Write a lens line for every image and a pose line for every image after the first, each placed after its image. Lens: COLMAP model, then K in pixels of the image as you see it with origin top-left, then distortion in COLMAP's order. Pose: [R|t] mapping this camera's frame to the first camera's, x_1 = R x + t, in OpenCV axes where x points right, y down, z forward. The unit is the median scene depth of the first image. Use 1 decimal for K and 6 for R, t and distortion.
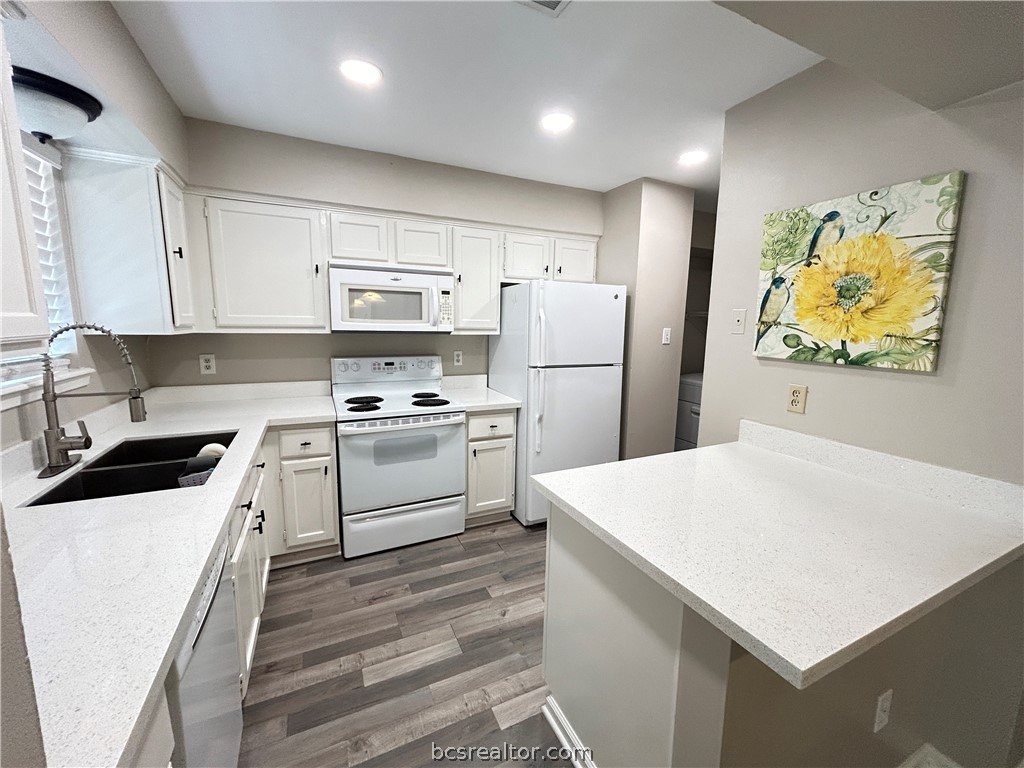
lens RADIAL K [[413.6, 0, 513.0], [0, 413.6, 383.3], [0, 0, 1]] dist [-0.003093, 0.001775]
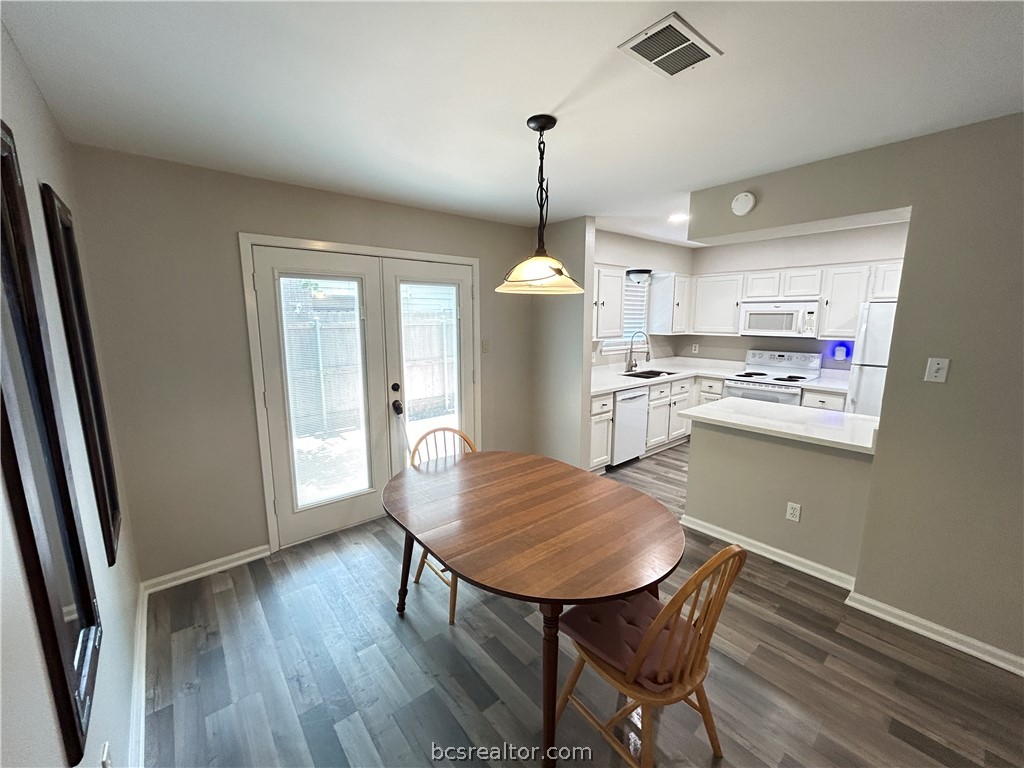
lens RADIAL K [[413.6, 0, 511.7], [0, 413.6, 382.9], [0, 0, 1]] dist [-0.003093, 0.001775]
pose [[0.248526, 0.137904, -0.958758, 1.295183], [-0.135425, 0.985038, 0.106580, 0.036222], [0.959112, 0.103352, 0.263483, -0.567670]]
